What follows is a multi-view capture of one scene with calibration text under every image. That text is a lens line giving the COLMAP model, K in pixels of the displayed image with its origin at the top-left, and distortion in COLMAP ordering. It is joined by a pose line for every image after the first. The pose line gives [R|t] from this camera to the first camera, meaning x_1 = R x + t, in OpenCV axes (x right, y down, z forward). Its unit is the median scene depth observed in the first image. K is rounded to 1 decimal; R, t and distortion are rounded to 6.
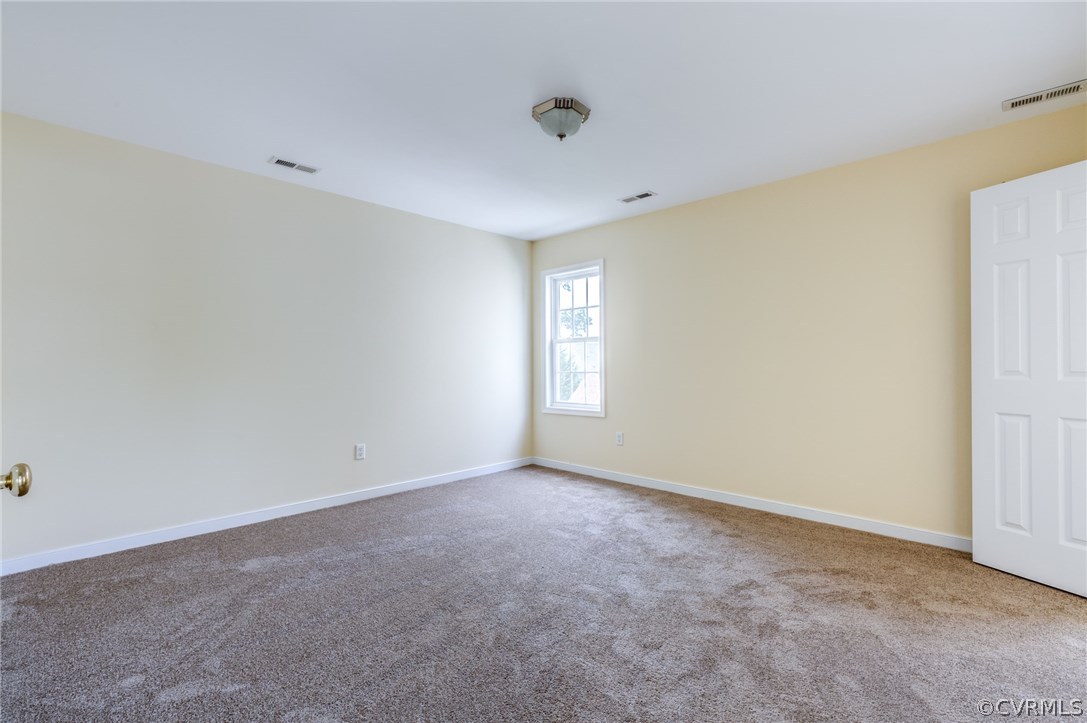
lens RADIAL K [[490.2, 0, 543.5], [0, 490.2, 361.5], [0, 0, 1]] dist [0.004869, -0.000017]
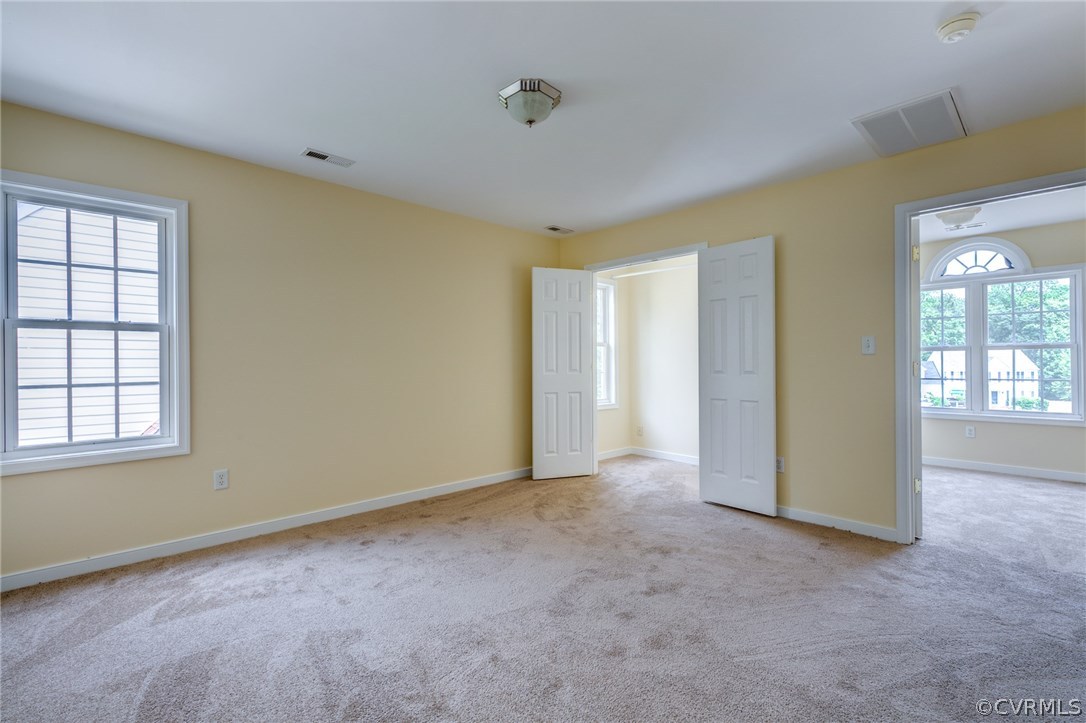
lens RADIAL K [[489.7, 0, 543.0], [0, 489.7, 361.5], [0, 0, 1]] dist [0.004869, -0.000017]
pose [[0.028176, 0.004329, 0.999594, -0.854023], [-0.001240, 0.999990, -0.004296, -0.003426], [-0.999602, -0.001119, 0.028181, 0.913170]]
